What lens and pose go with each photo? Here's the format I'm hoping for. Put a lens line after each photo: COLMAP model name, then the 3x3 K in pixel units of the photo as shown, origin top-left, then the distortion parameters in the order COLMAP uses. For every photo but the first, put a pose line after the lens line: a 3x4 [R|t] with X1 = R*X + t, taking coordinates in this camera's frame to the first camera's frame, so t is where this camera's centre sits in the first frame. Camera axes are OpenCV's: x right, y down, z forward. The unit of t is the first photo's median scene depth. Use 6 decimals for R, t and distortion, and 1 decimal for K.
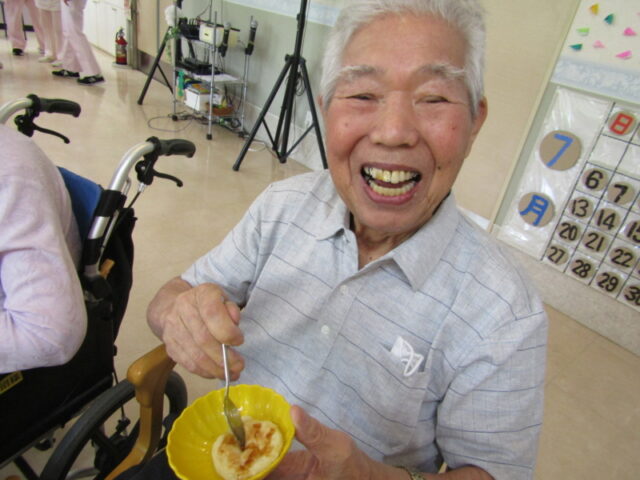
lens RADIAL K [[467.8, 0, 319.8], [0, 467.8, 240.6], [0, 0, 1]] dist [0.000007, -0.005428]
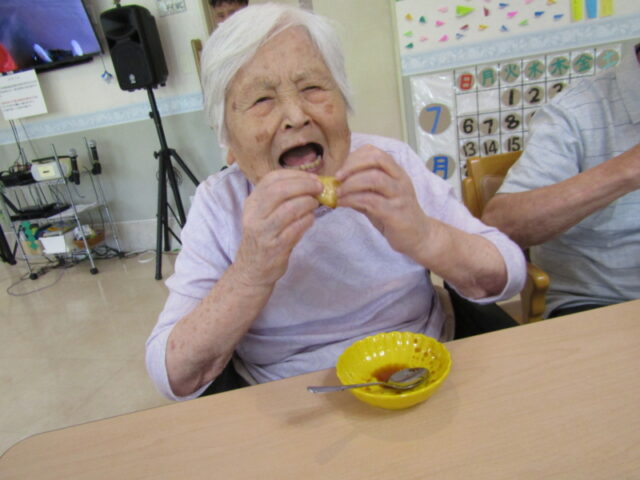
lens RADIAL K [[467.8, 0, 320.1], [0, 467.8, 239.4], [0, 0, 1]] dist [0.000007, -0.005428]
pose [[0.775211, -0.449144, 0.444205, -0.474166], [0.519552, 0.853310, -0.043905, -0.014937], [-0.359325, 0.264823, 0.894849, 0.036940]]
